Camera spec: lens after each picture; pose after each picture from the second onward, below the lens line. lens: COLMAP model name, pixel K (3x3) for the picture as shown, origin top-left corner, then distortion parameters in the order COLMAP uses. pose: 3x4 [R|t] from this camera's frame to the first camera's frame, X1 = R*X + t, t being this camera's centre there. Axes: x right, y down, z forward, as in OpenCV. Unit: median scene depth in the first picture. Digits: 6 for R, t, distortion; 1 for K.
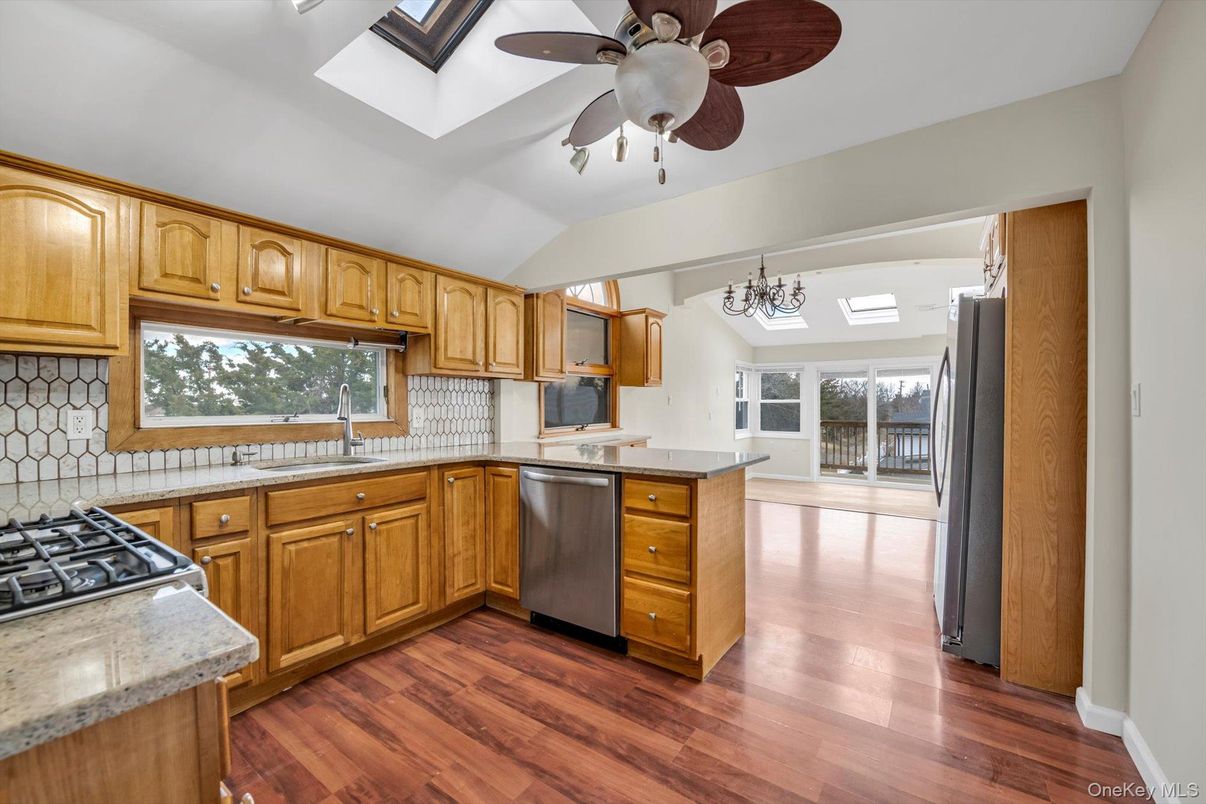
lens RADIAL K [[485.8, 0, 602.6], [0, 485.8, 406.8], [0, 0, 1]] dist [-0.011517, -0.000151]
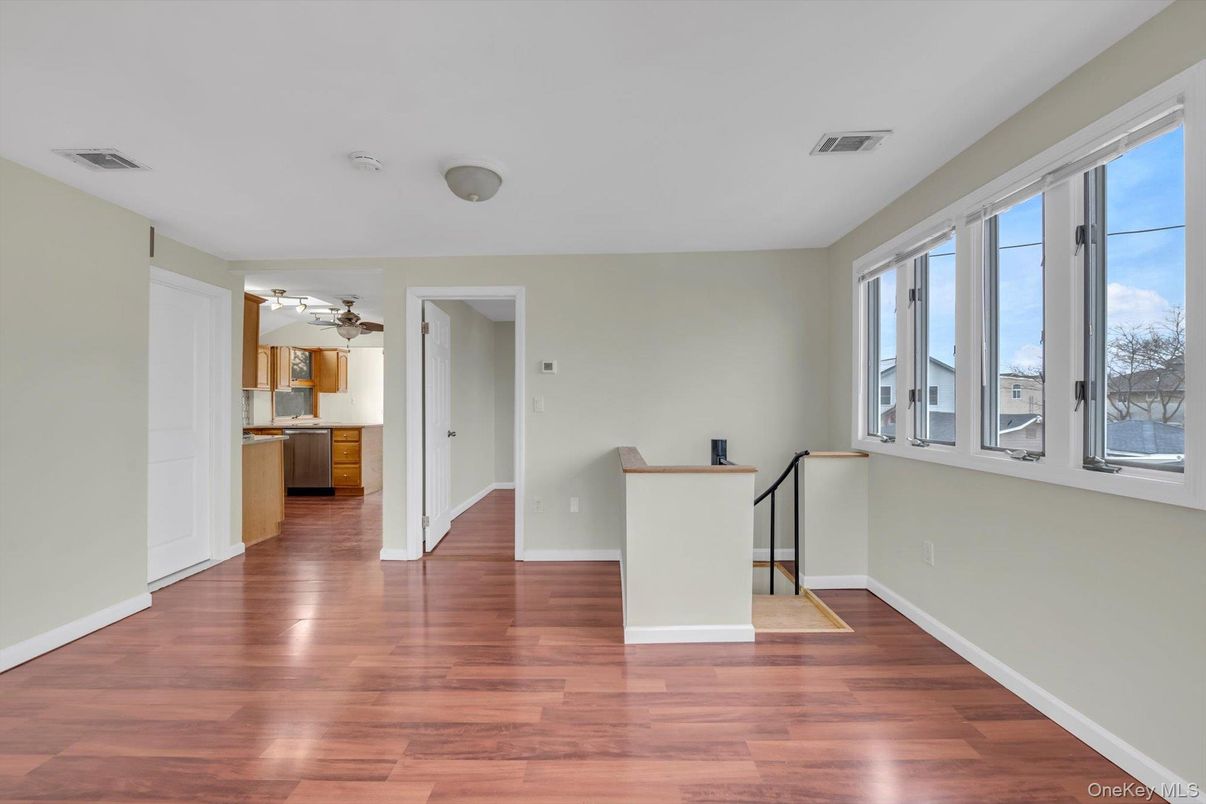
lens RADIAL K [[485.8, 0, 602.1], [0, 485.8, 397.2], [0, 0, 1]] dist [-0.011517, -0.000151]
pose [[0.819351, 0.002831, 0.573286, -0.173216], [0.007020, 0.999863, -0.014970, 0.007656], [-0.573250, 0.016290, 0.819219, -1.309935]]
